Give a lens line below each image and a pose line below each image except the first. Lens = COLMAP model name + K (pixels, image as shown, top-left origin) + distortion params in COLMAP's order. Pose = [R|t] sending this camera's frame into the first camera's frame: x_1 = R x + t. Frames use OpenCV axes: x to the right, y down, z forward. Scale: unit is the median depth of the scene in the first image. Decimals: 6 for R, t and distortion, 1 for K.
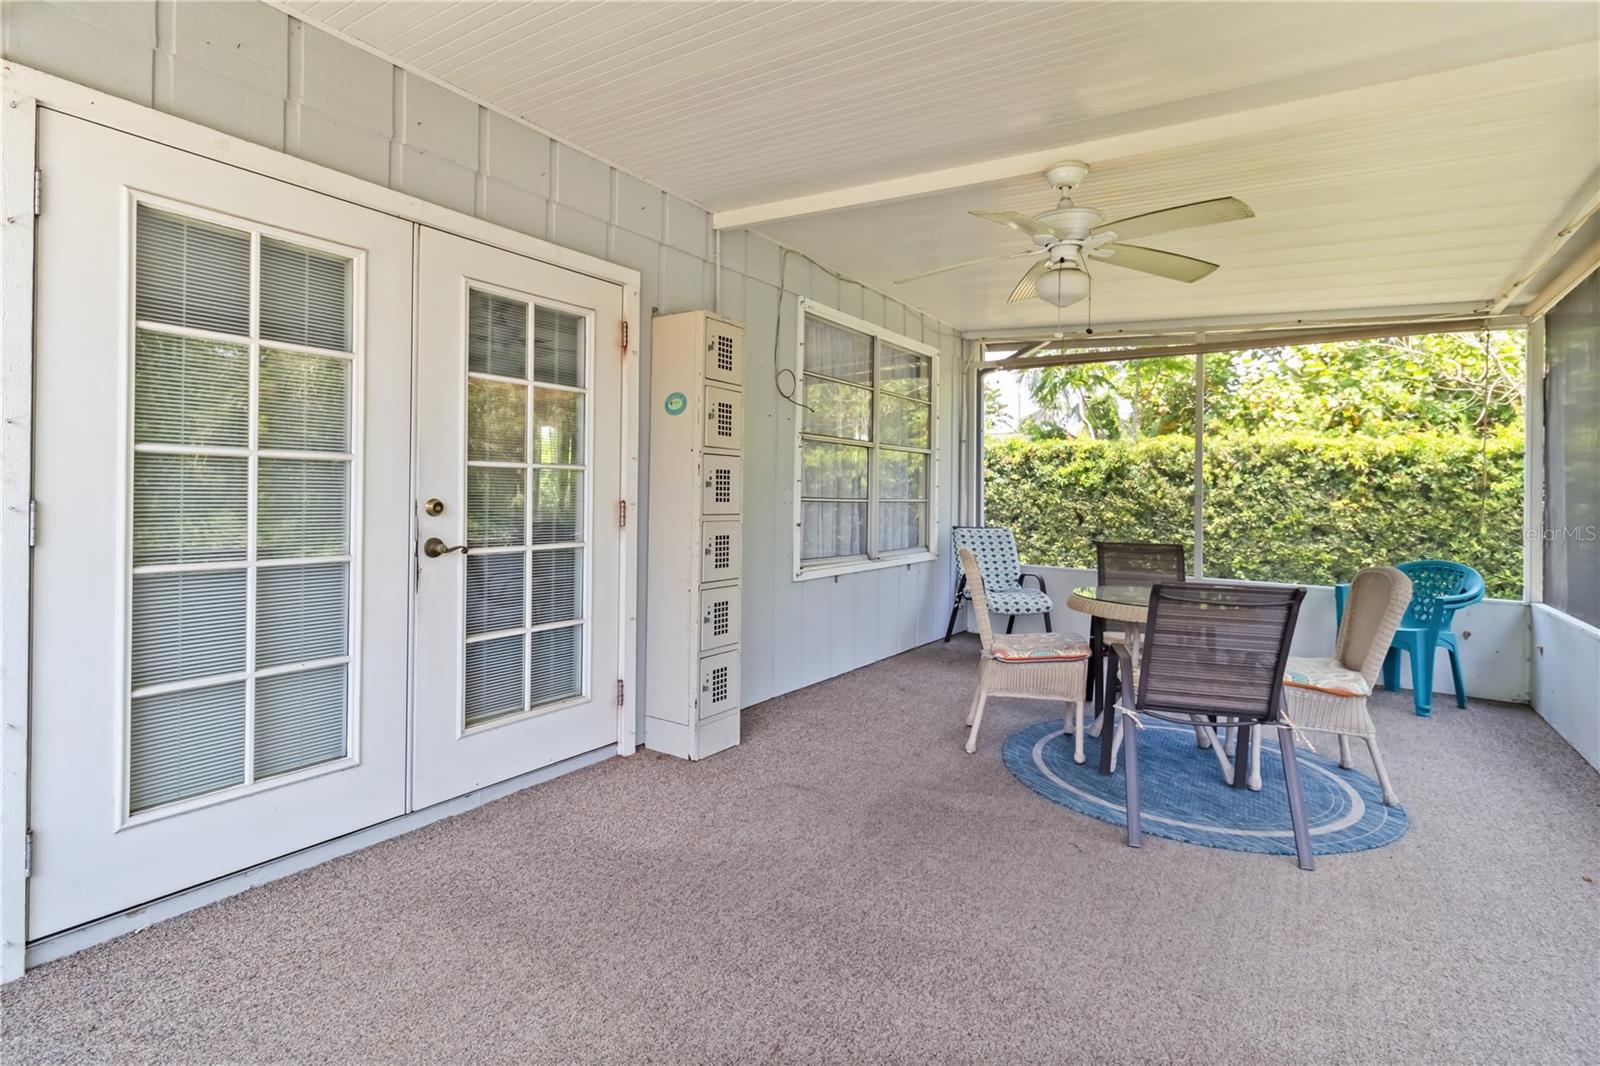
lens RADIAL K [[744.6, 0, 824.3], [0, 744.6, 493.0], [0, 0, 1]] dist [0.002912, -0.000143]
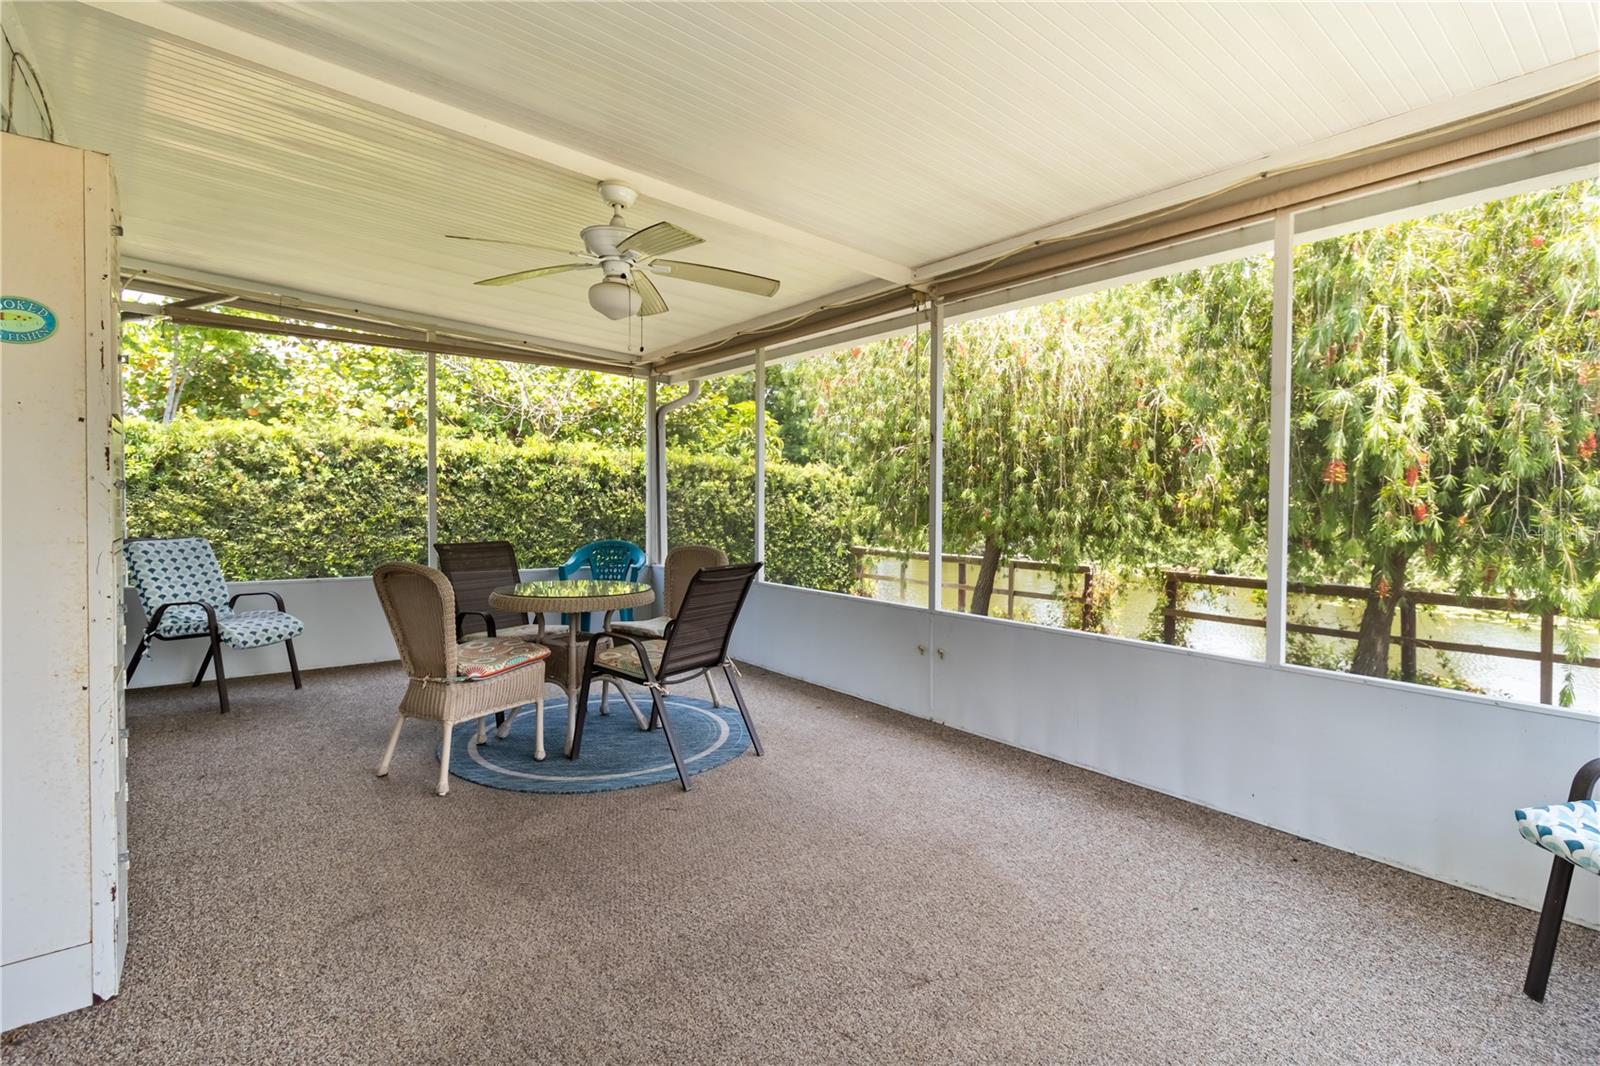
lens RADIAL K [[744.6, 0, 794.2], [0, 744.6, 506.9], [0, 0, 1]] dist [0.002912, -0.000143]
pose [[0.314167, -0.022595, 0.949099, -0.184080], [-0.006593, 0.999641, 0.025980, -0.004248], [-0.949345, -0.014419, 0.313905, 0.129719]]
